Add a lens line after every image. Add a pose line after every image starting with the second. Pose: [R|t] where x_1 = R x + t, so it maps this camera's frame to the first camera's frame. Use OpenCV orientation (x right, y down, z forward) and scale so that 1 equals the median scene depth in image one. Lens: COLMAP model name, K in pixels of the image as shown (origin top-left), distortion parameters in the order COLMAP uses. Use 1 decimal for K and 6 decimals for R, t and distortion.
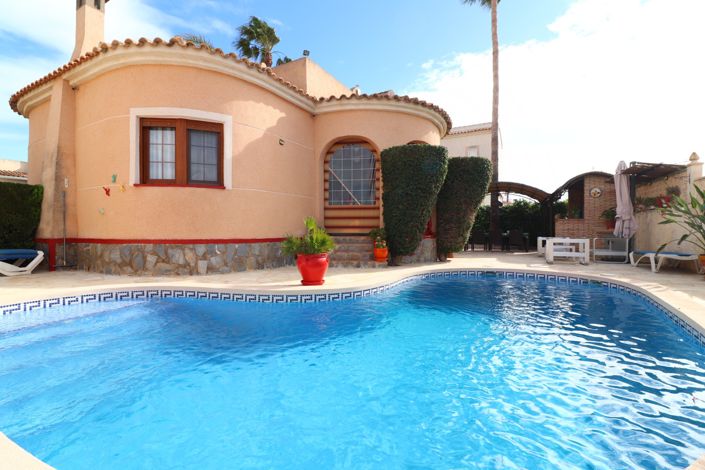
lens RADIAL K [[330.3, 0, 352.4], [0, 330.3, 234.2], [0, 0, 1]] dist [-0.008395, -0.004708]
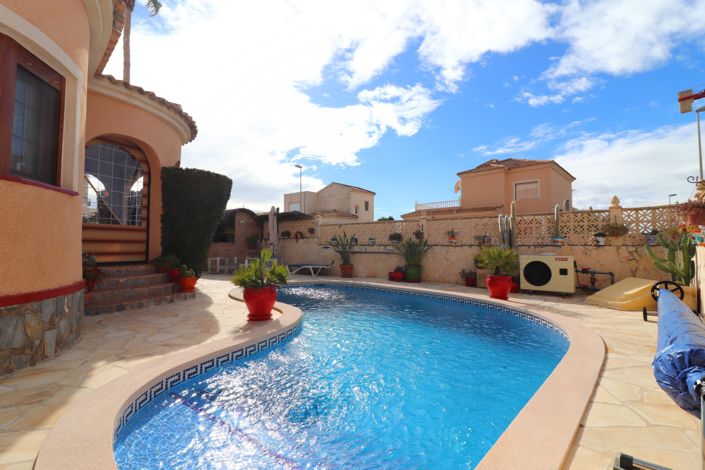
lens RADIAL K [[330.3, 0, 352.3], [0, 330.3, 233.3], [0, 0, 1]] dist [-0.008395, -0.004708]
pose [[0.236829, 0.036700, 0.970858, -0.677639], [0.009807, 0.999145, -0.040161, -0.037218], [-0.971502, 0.019033, 0.236266, 0.334862]]
